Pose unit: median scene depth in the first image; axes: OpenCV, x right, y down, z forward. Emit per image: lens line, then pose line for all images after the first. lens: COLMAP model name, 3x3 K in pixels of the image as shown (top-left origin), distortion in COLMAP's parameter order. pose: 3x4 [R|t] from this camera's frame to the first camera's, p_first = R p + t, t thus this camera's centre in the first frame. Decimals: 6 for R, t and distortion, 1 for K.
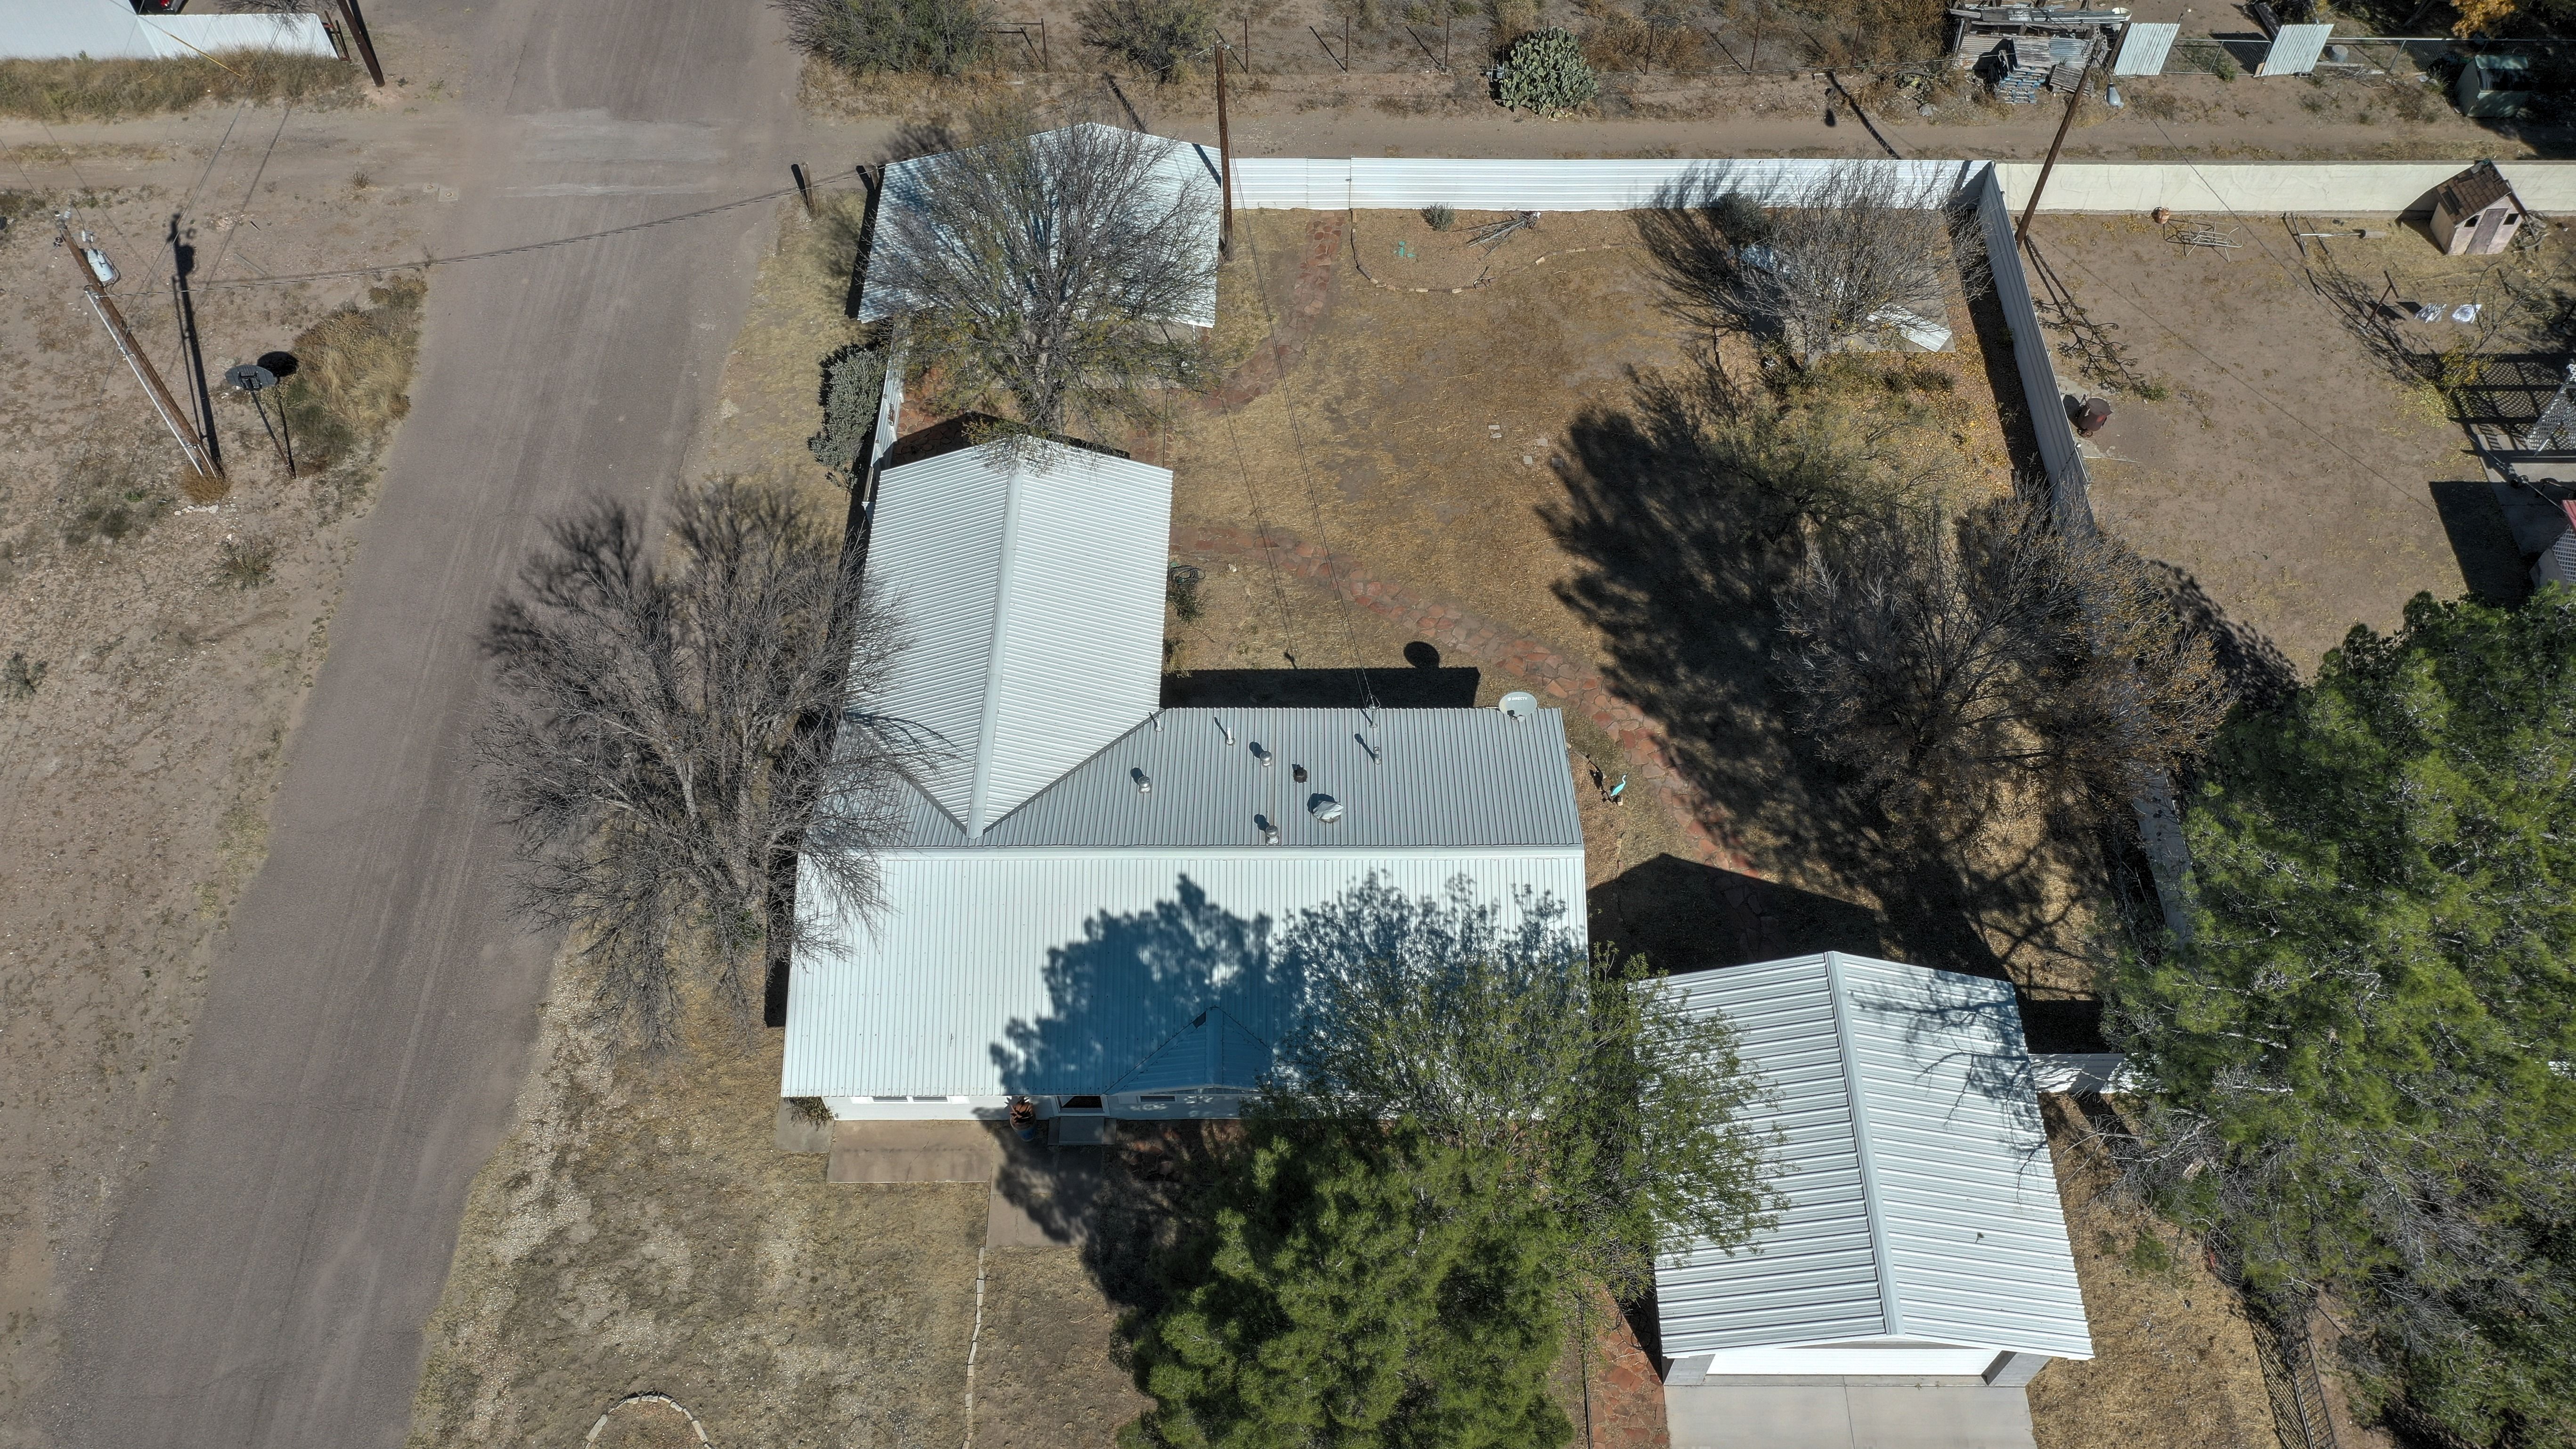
lens RADIAL K [[2039.4, 0, 1283.5], [0, 2039.4, 721.7], [0, 0, 1]] dist [0.006556, 0.002782]
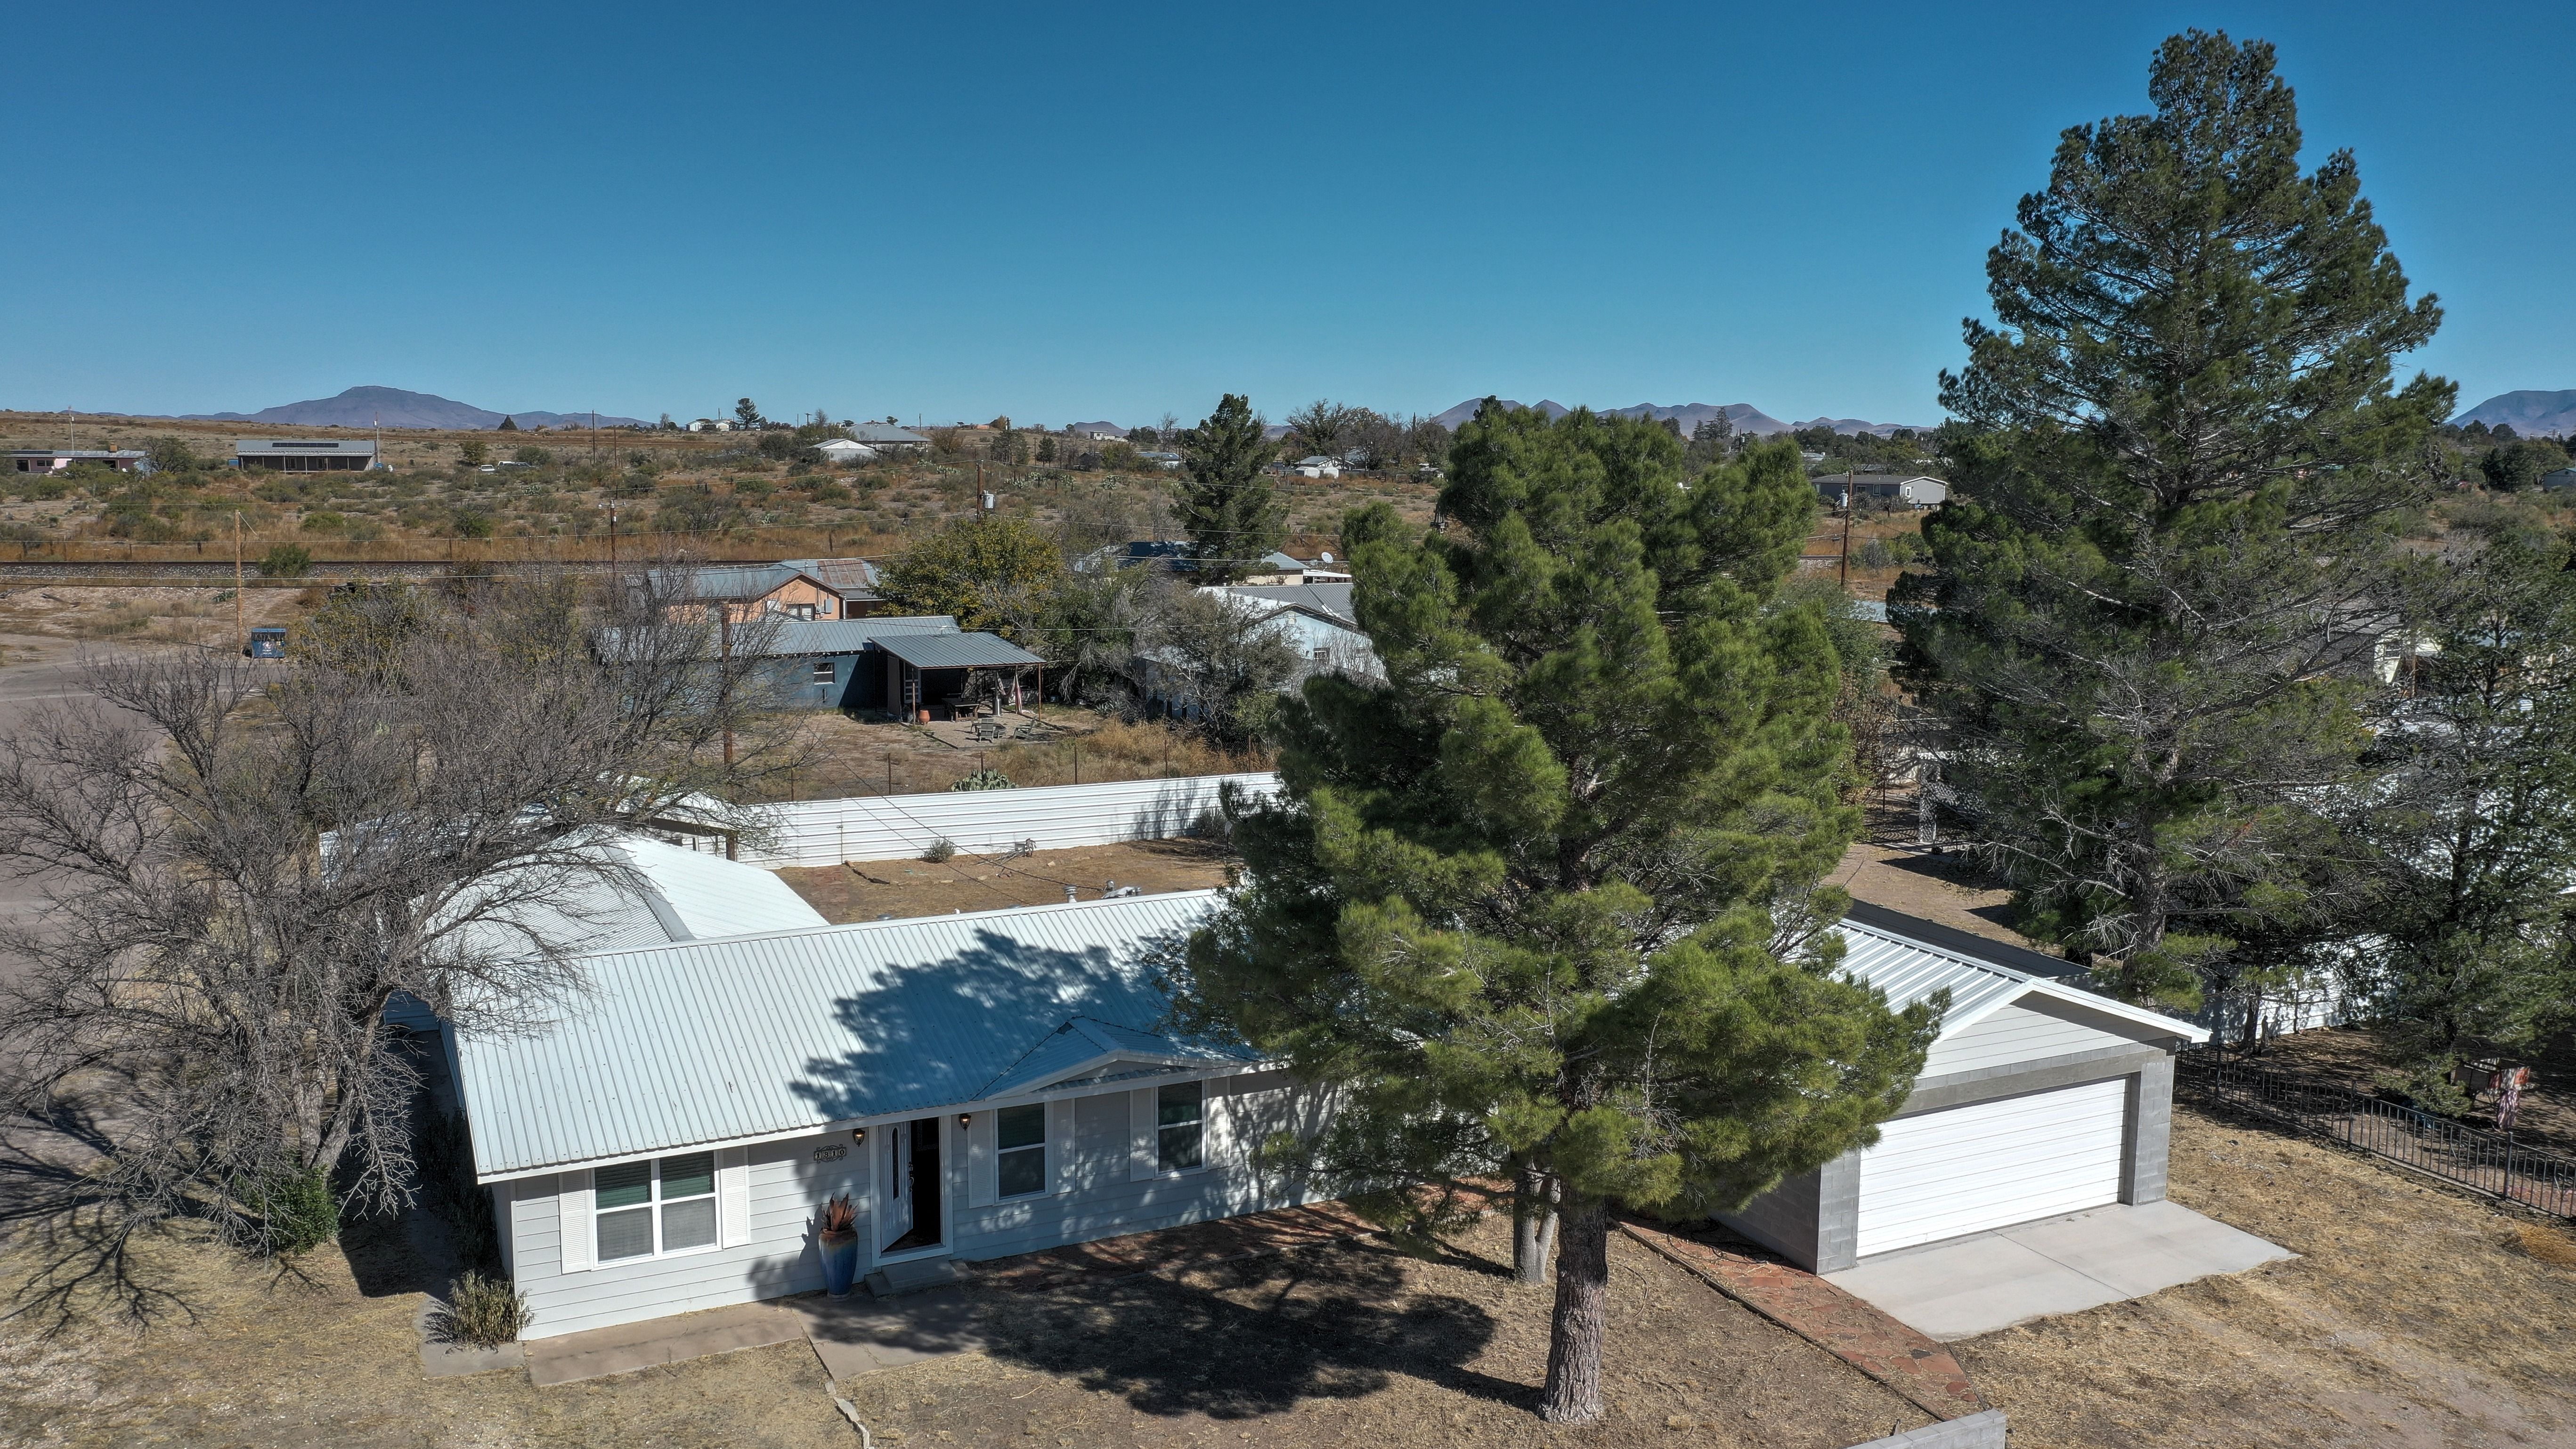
lens RADIAL K [[2039.5, 0, 1293.3], [0, 2039.5, 726.2], [0, 0, 1]] dist [0.006556, 0.002782]
pose [[0.897359, -0.051319, 0.438308, -0.281724], [0.349048, 0.690268, -0.633794, 0.561847], [-0.270024, 0.721731, 0.637331, 0.417658]]
